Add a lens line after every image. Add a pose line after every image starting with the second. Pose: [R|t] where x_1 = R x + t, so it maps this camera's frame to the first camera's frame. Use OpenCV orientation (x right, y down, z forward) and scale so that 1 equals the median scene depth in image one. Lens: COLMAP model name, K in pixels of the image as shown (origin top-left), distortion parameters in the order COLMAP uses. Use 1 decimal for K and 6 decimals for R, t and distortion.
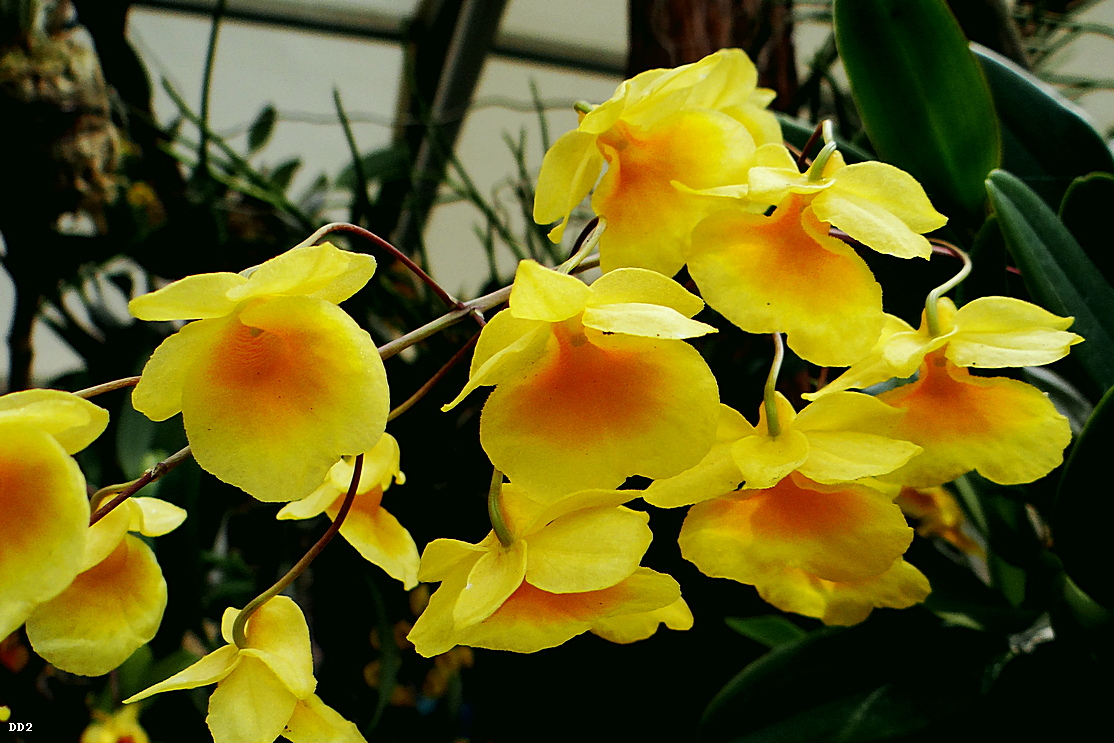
lens RADIAL K [[900.9, 0, 559.6], [0, 900.9, 372.4], [0, 0, 1]] dist [-0.014825, 0.025098]
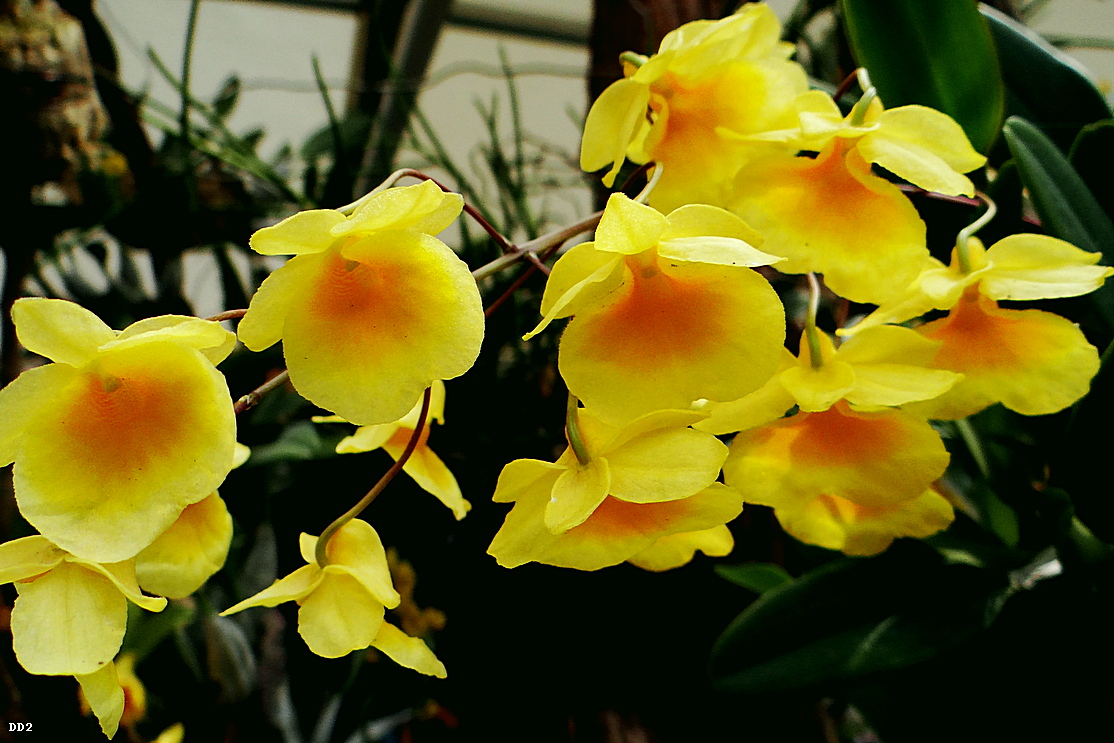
lens RADIAL K [[900.9, 0, 506.5], [0, 900.9, 366.3], [0, 0, 1]] dist [-0.014825, 0.025098]
pose [[0.999955, -0.006940, -0.006517, -0.115644], [0.007095, 0.999687, 0.024010, 0.039423], [0.006349, -0.024055, 0.999690, -0.060376]]
